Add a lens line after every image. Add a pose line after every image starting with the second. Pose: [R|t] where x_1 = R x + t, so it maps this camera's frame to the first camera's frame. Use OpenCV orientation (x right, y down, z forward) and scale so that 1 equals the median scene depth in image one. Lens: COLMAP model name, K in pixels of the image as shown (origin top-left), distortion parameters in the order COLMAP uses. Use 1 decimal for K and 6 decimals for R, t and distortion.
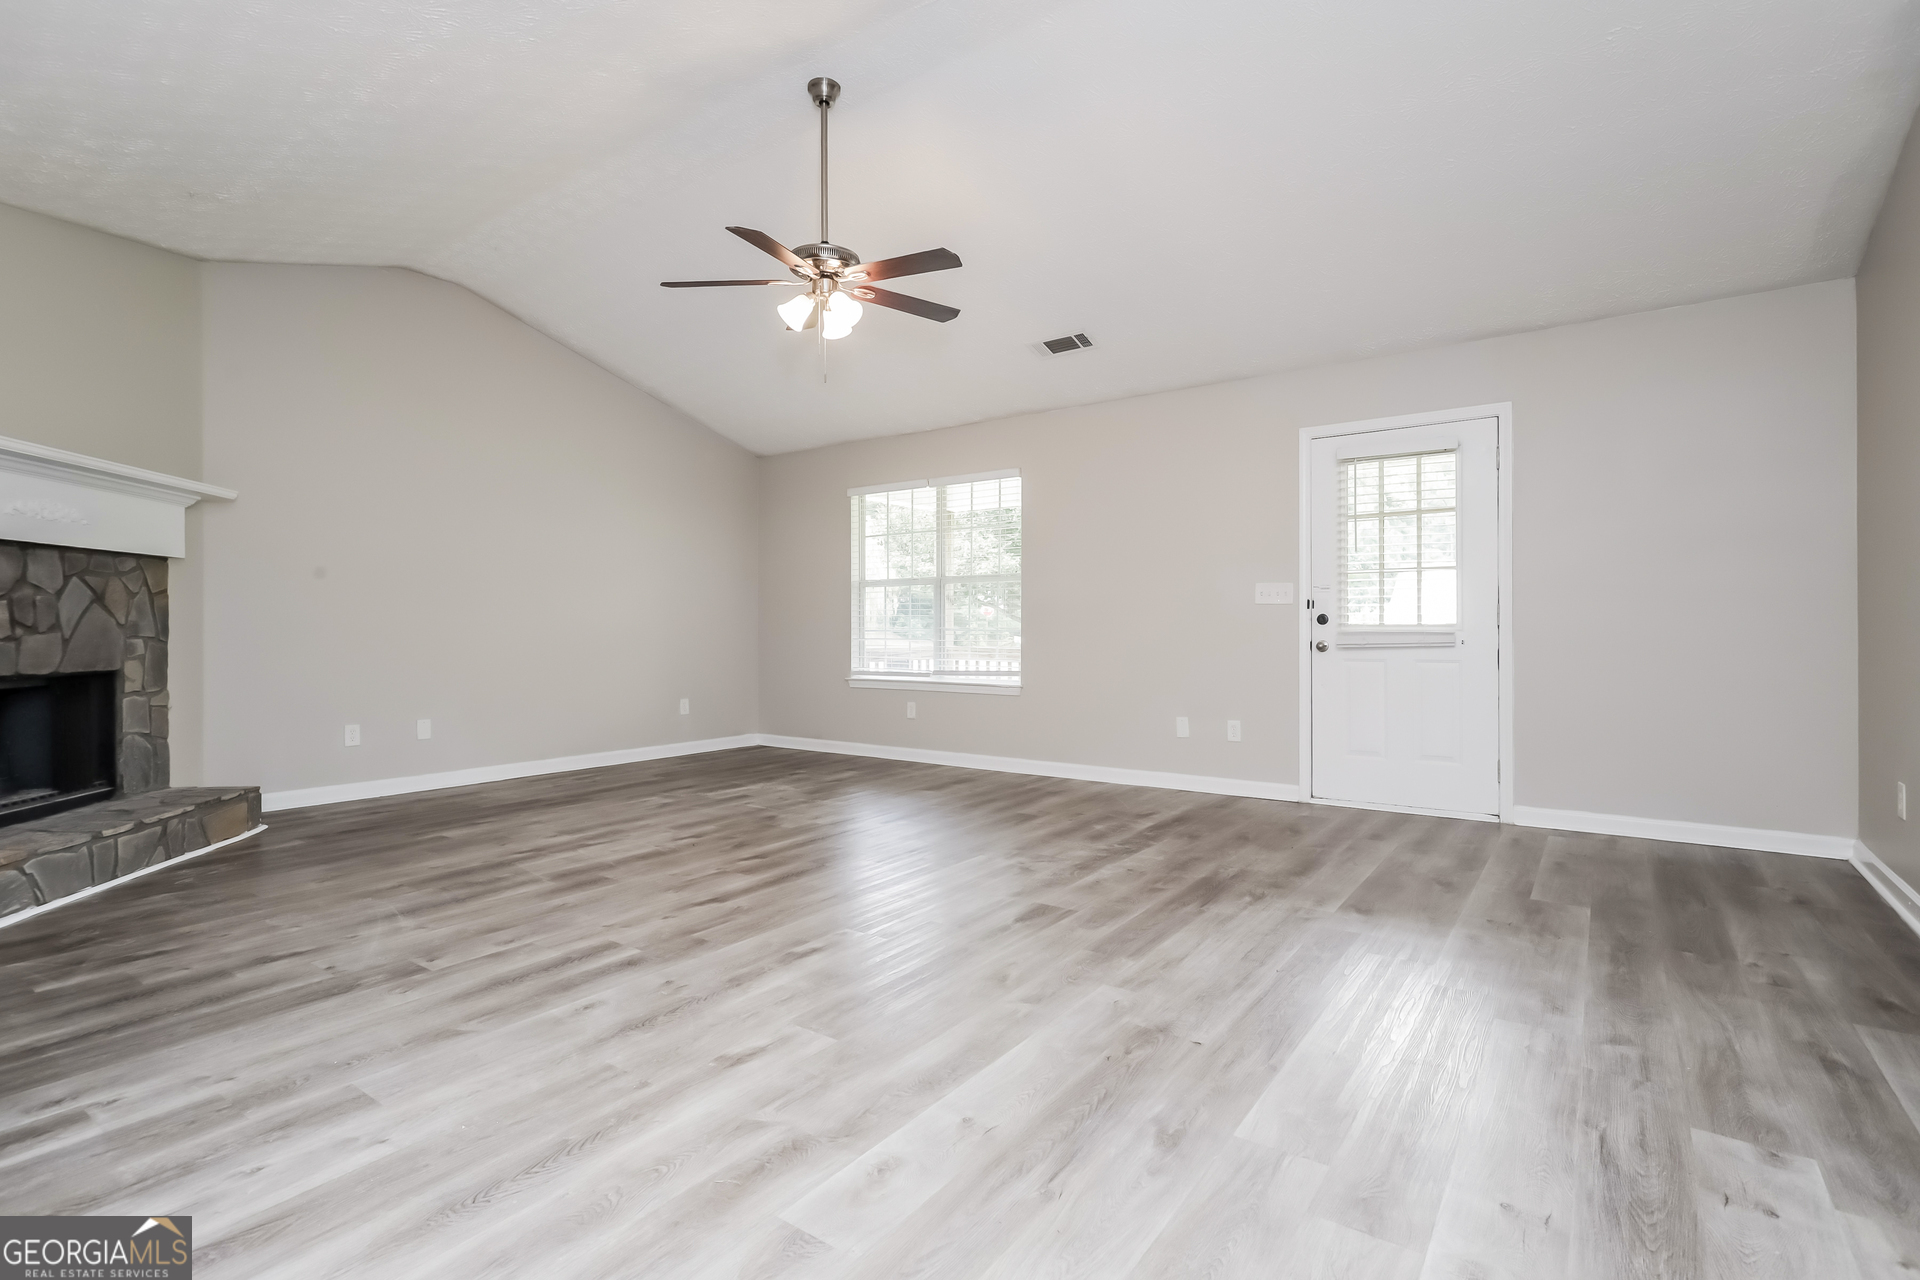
lens RADIAL K [[919.5, 0, 958.1], [0, 919.5, 640.1], [0, 0, 1]] dist [0.001423, 0.000621]
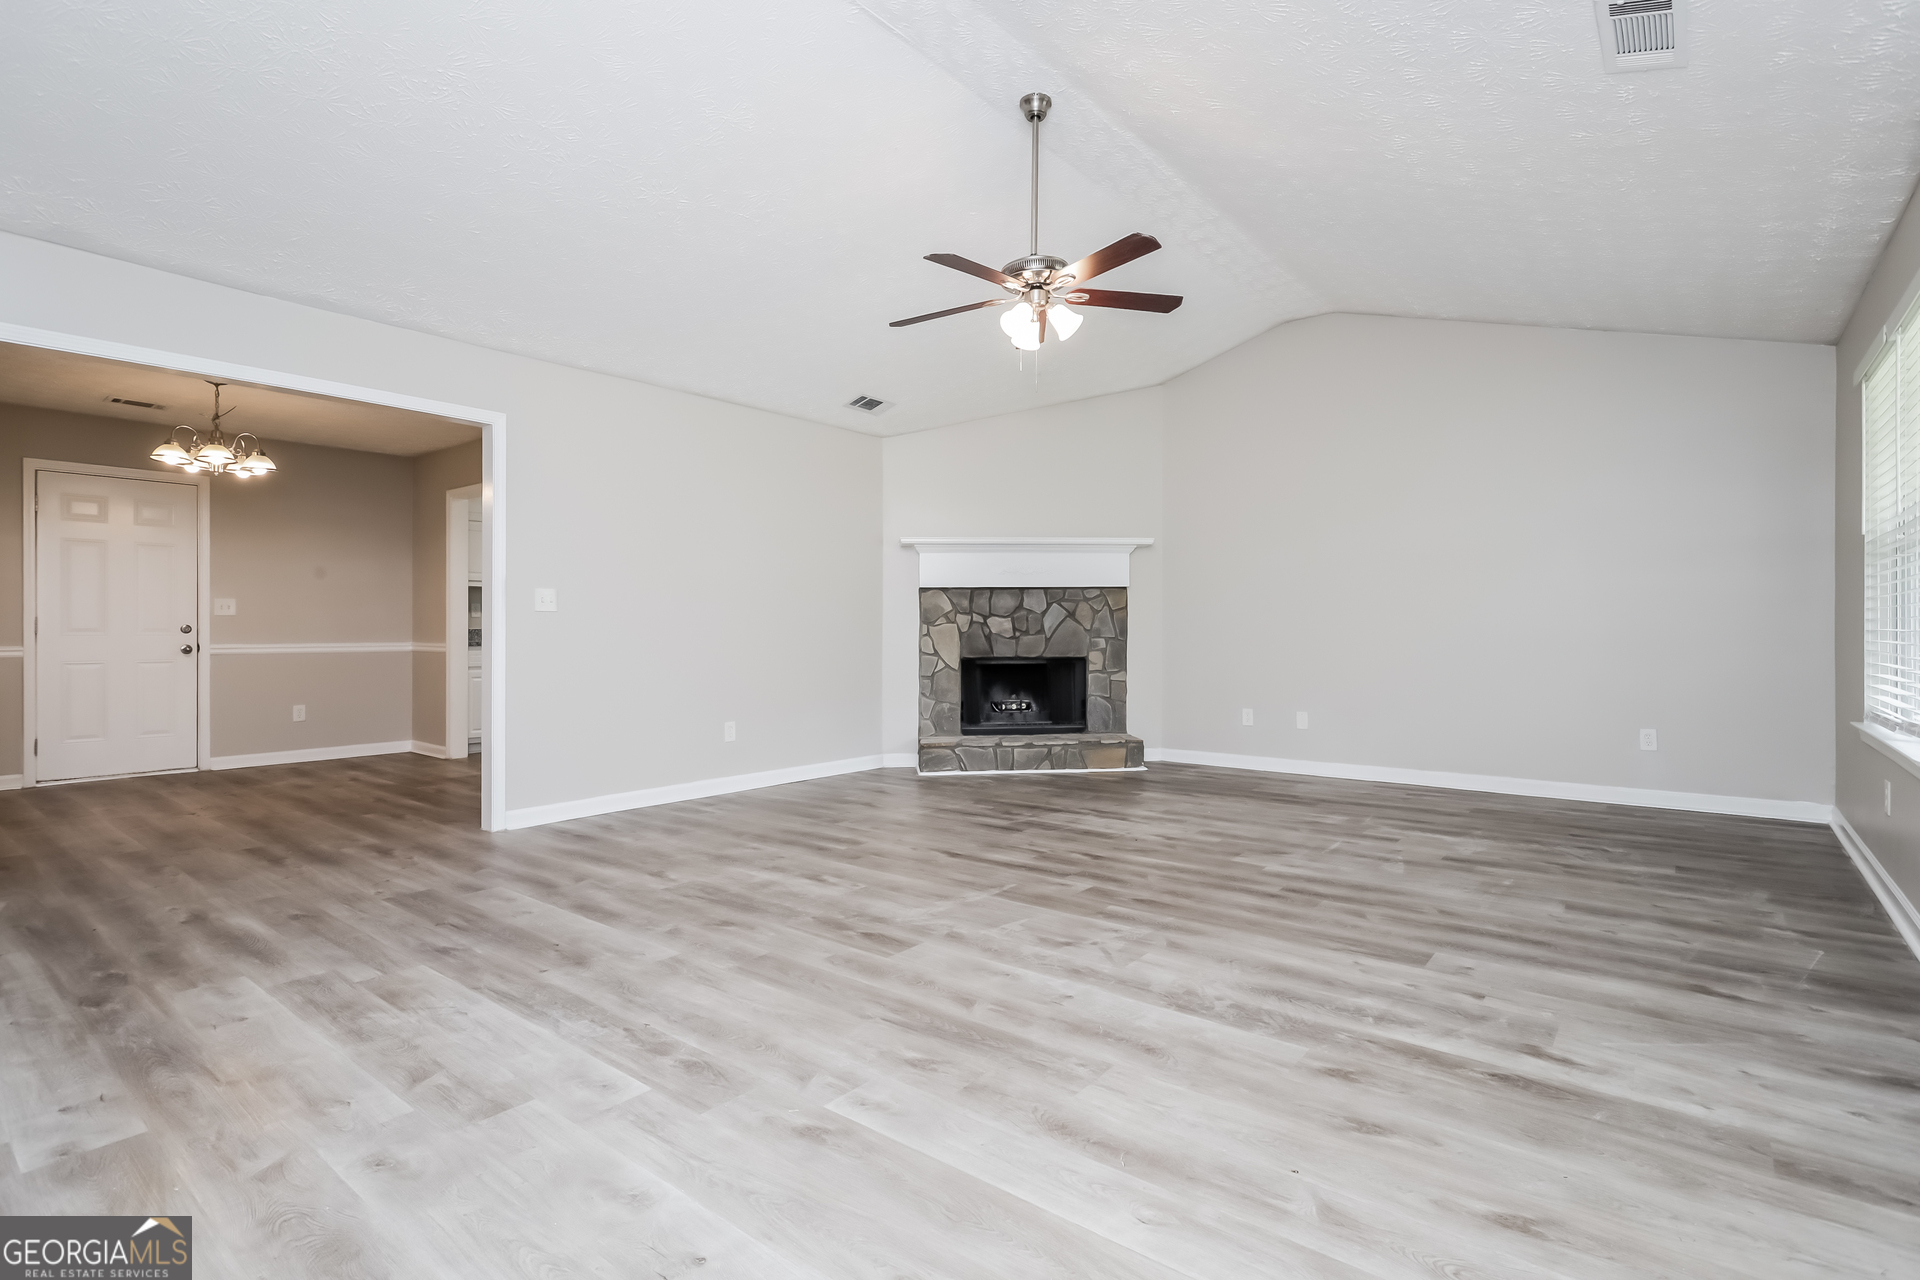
lens RADIAL K [[919.5, 0, 953.6], [0, 919.5, 639.6], [0, 0, 1]] dist [0.001423, 0.000621]
pose [[-0.065216, 0.010706, -0.997814, 0.795149], [-0.008022, 0.999905, 0.011253, -0.016413], [0.997839, 0.008738, -0.065124, 0.886415]]
